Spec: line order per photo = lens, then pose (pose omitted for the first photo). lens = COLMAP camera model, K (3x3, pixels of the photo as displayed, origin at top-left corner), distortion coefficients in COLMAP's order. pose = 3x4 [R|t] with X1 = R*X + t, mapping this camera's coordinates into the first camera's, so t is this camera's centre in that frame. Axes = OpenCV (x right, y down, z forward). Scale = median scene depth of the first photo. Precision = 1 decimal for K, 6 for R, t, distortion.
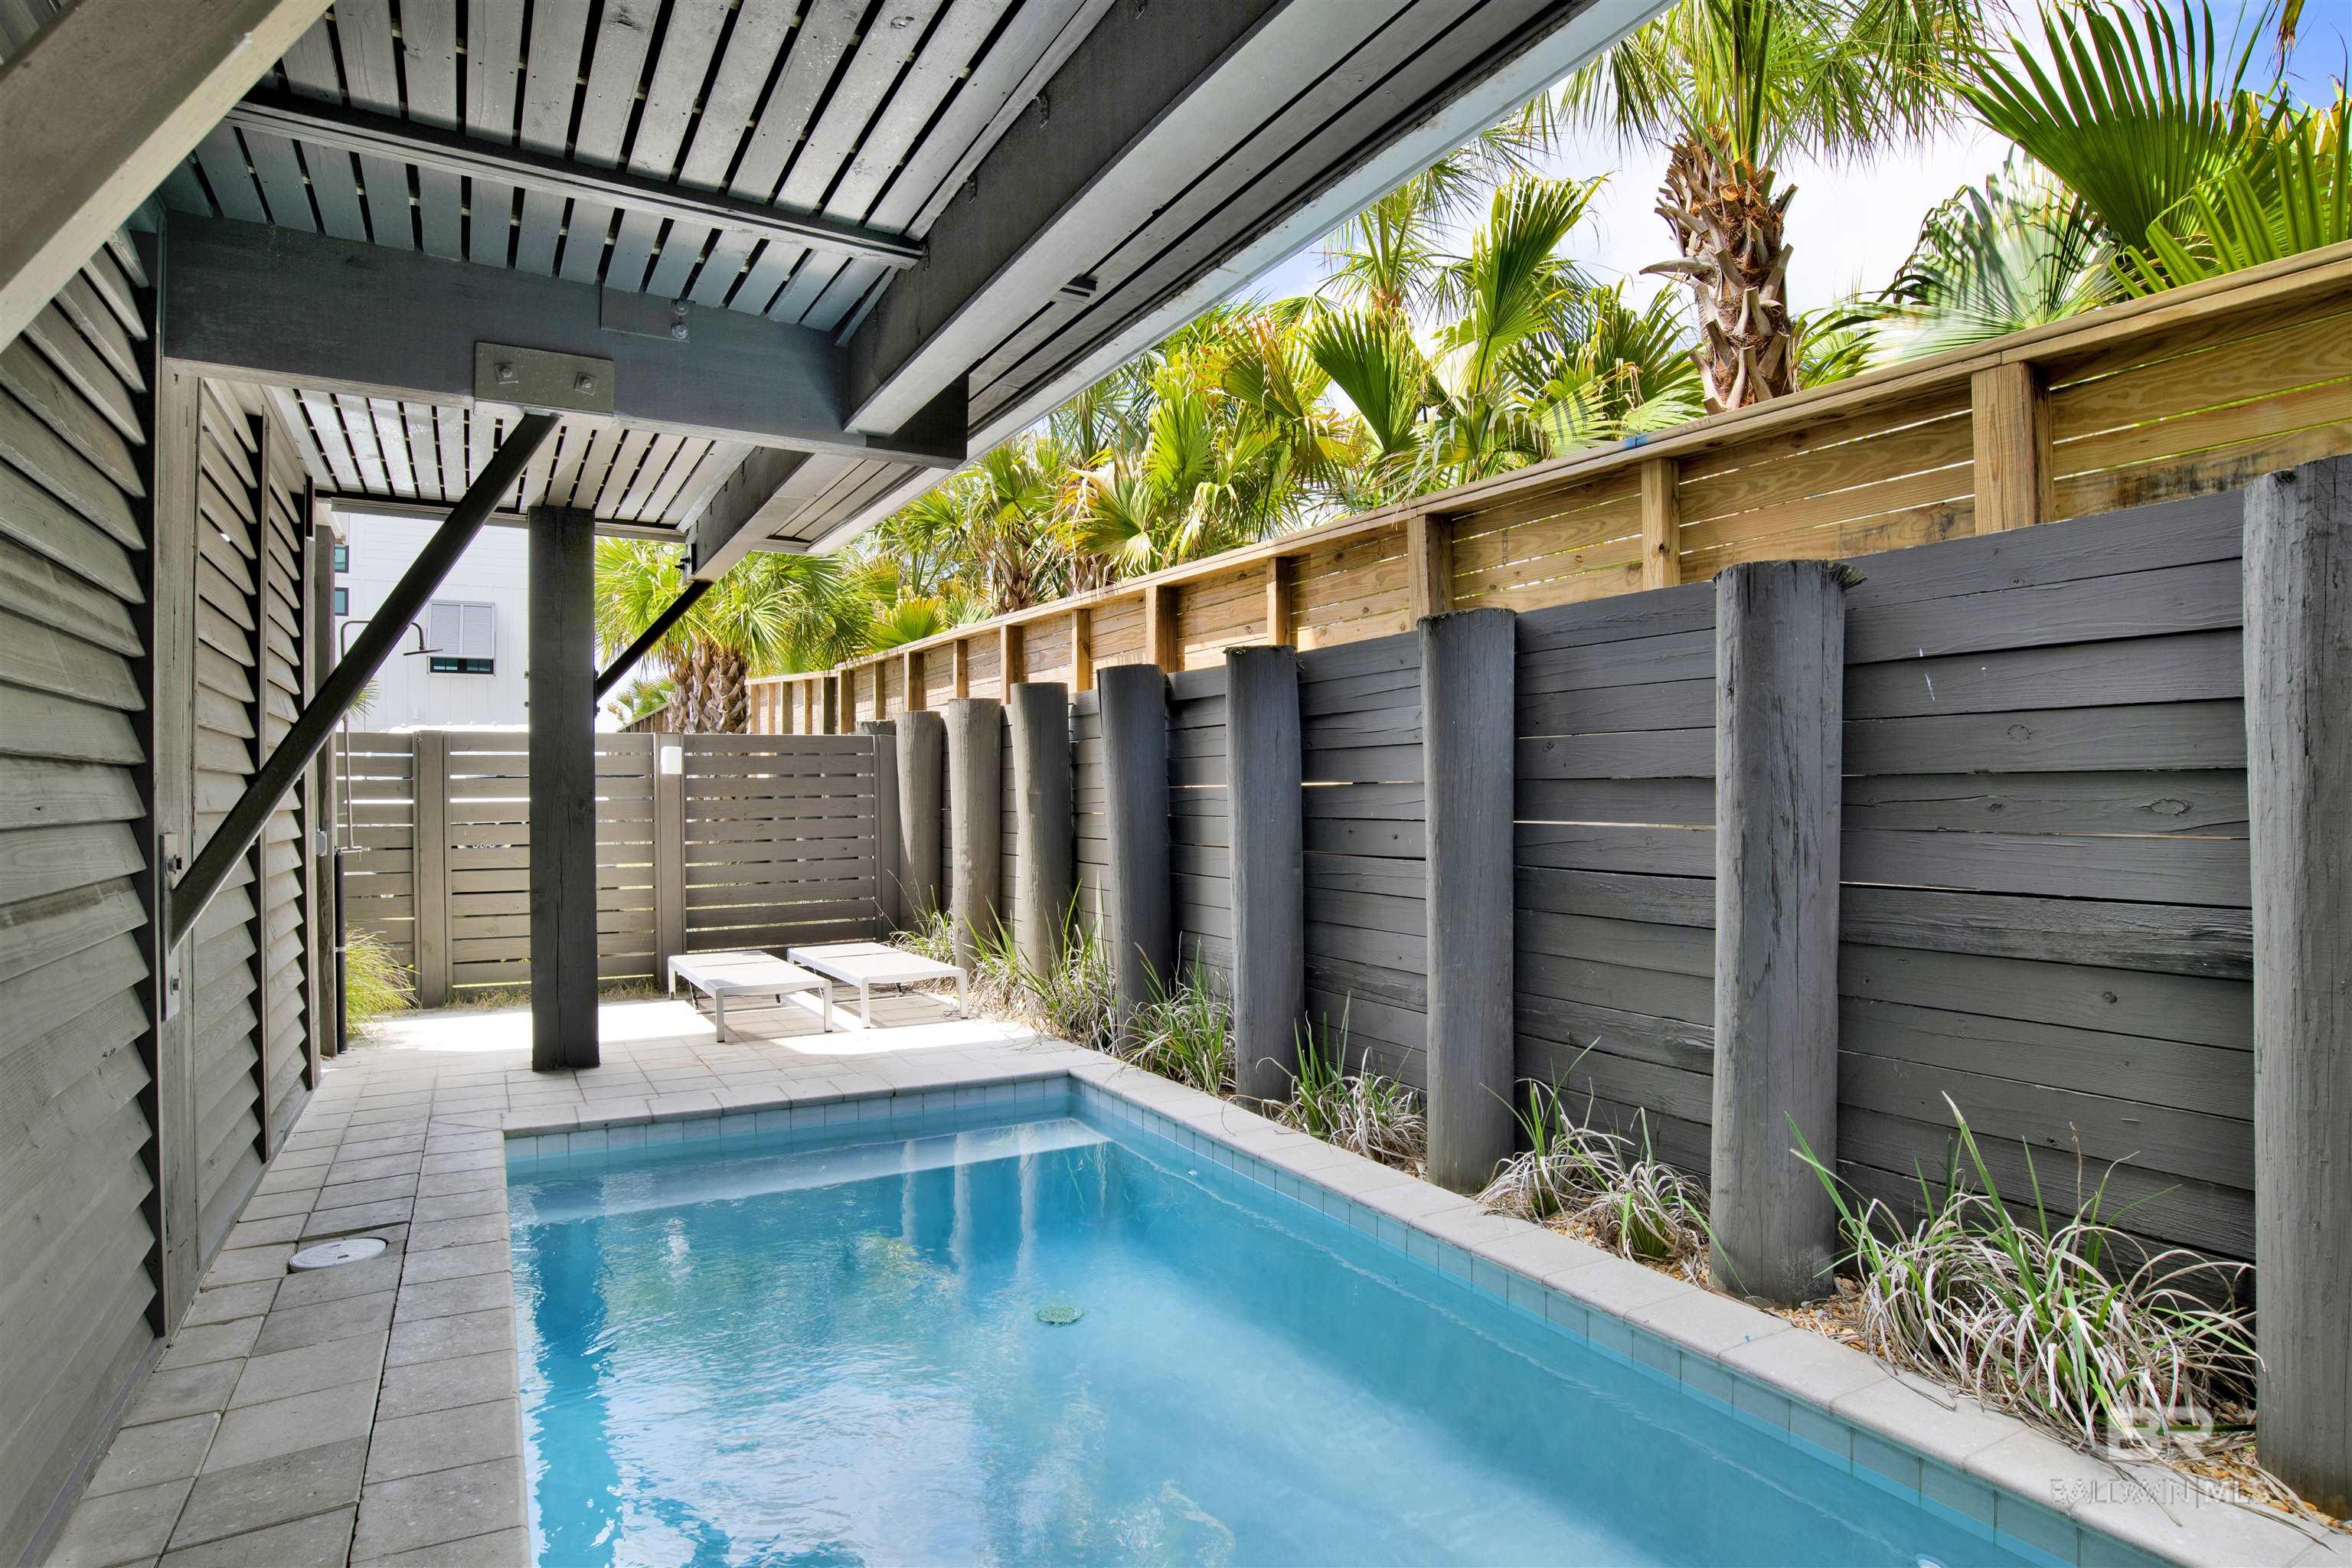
lens RADIAL K [[1269.7, 0, 1178.7], [0, 1269.7, 795.0], [0, 0, 1]] dist [-0.007568, -0.001540]
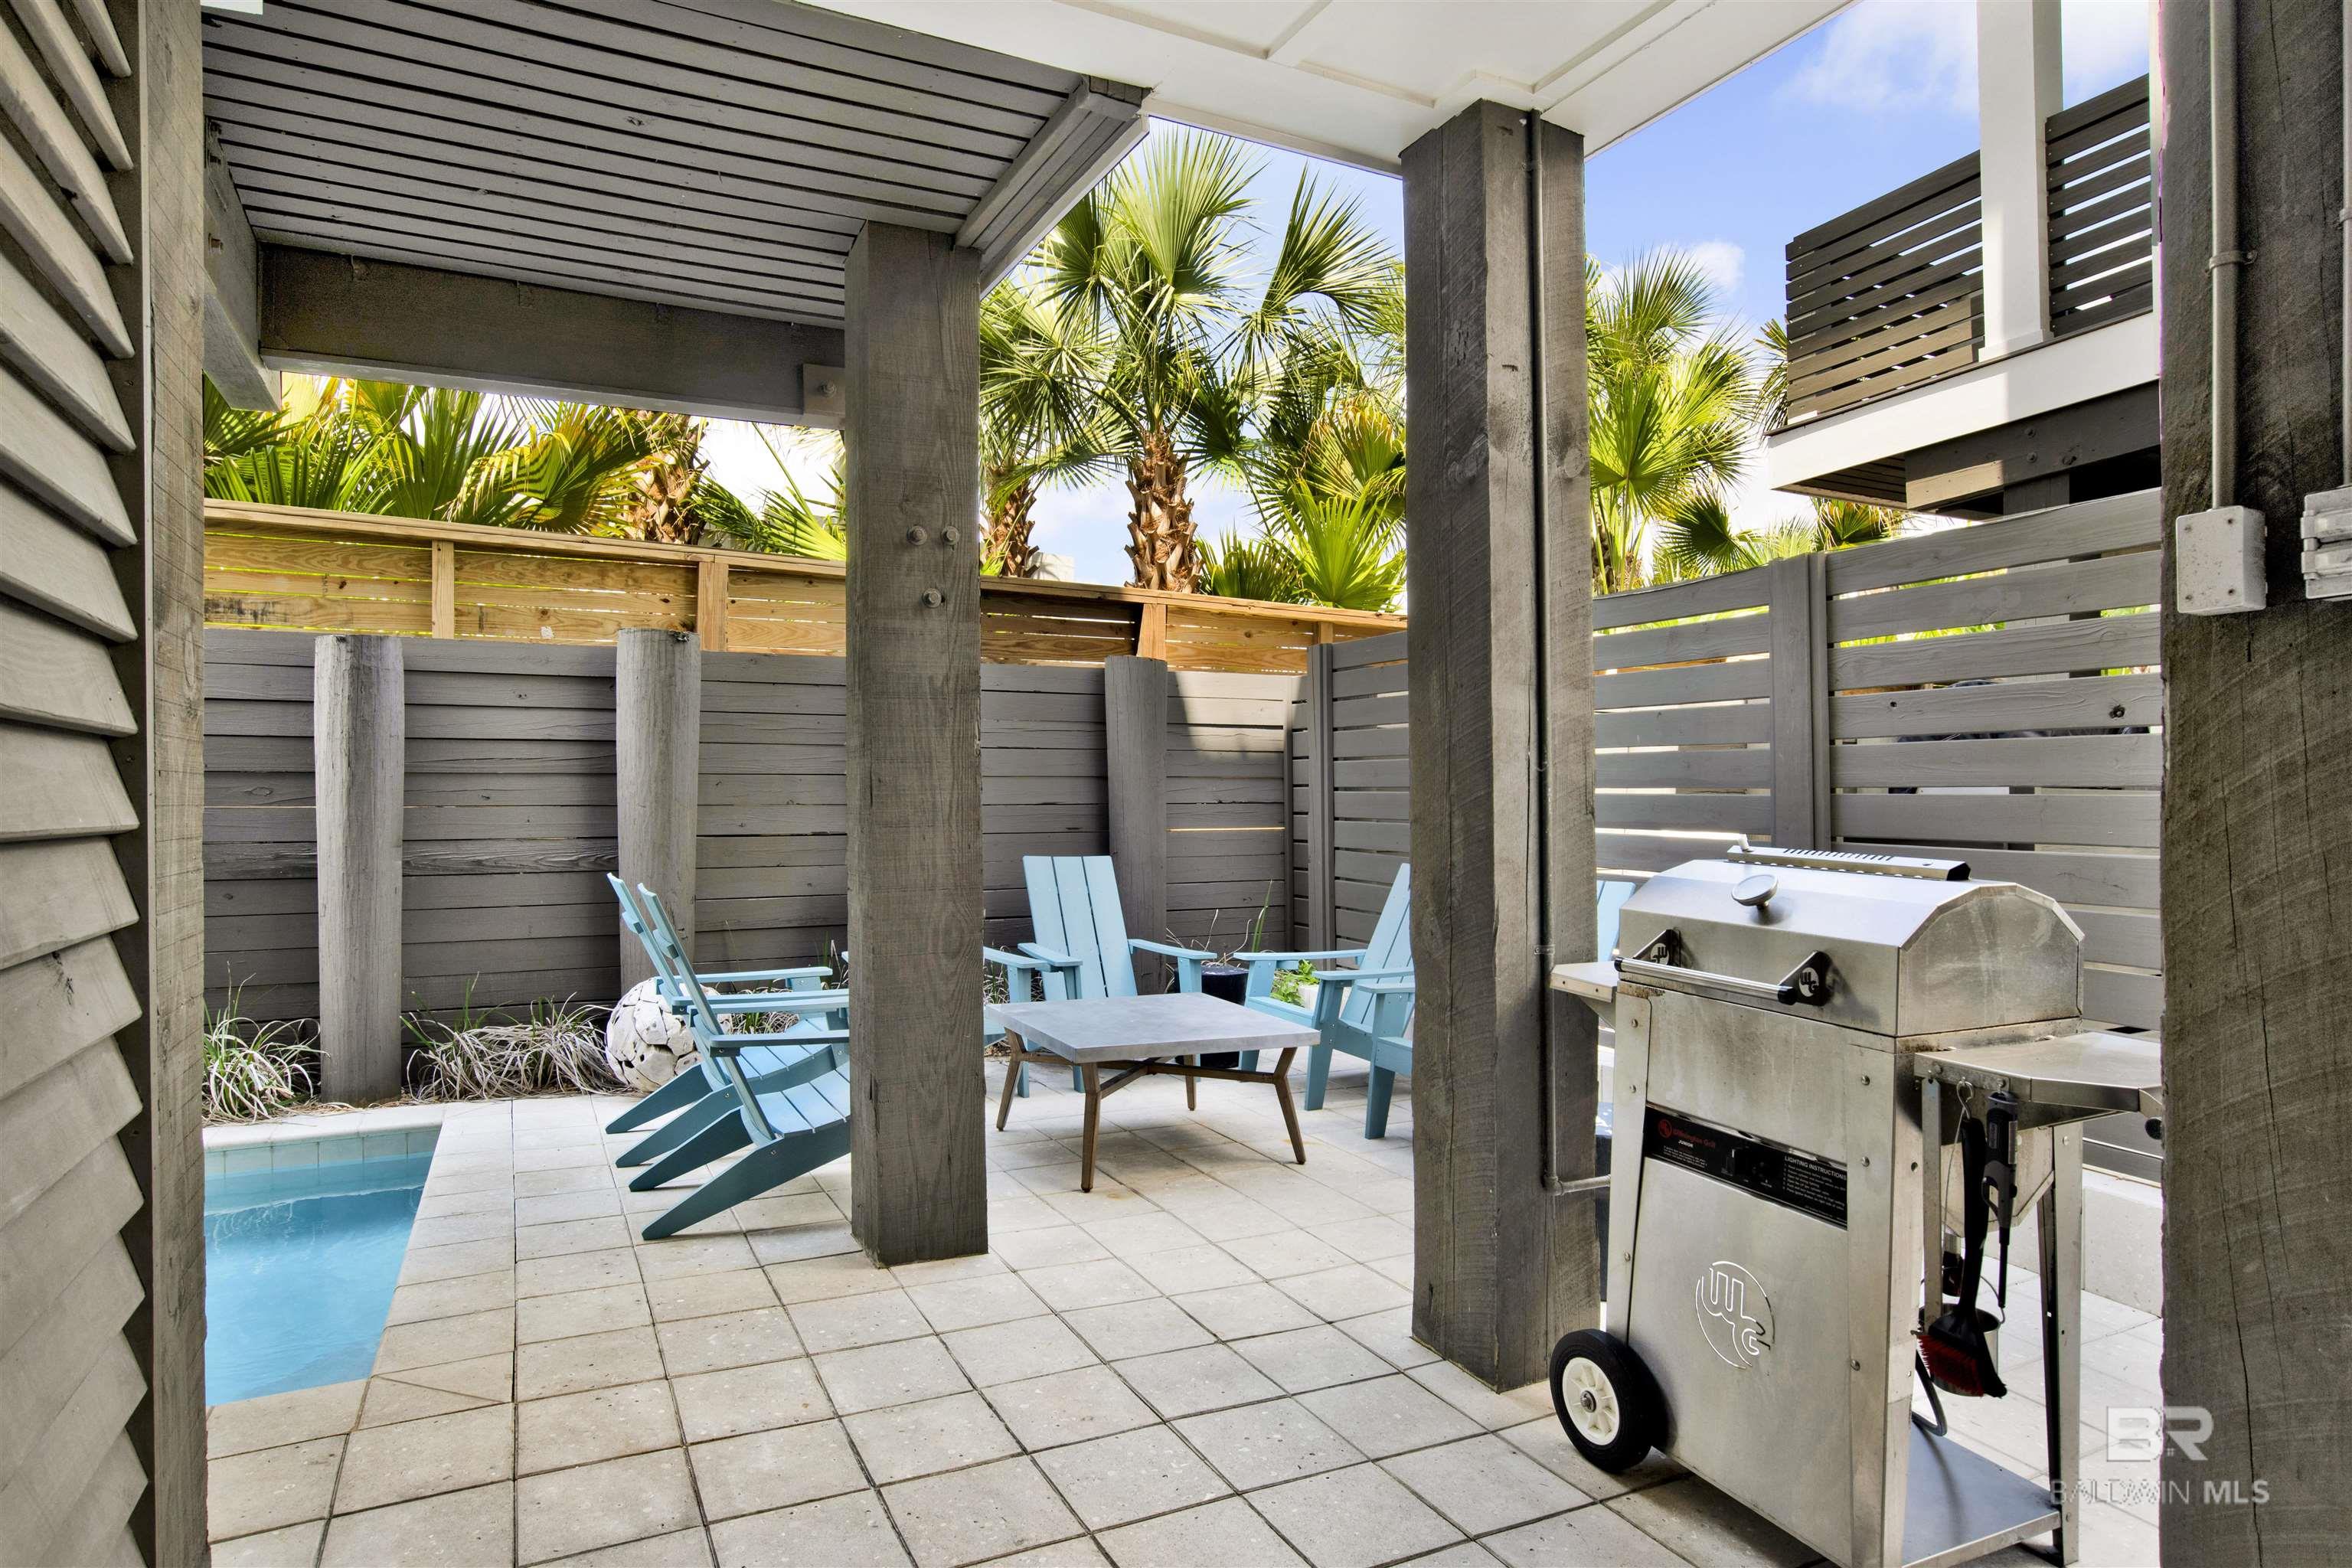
lens RADIAL K [[1304.9, 0, 1172.8], [0, 1304.9, 784.1], [0, 0, 1]] dist [0.001820, 0.002519]
pose [[0.068137, 0.001953, 0.997674, -1.180339], [0.004910, 0.999985, -0.002293, 0.011024], [-0.997664, 0.005055, 0.068127, -0.543381]]
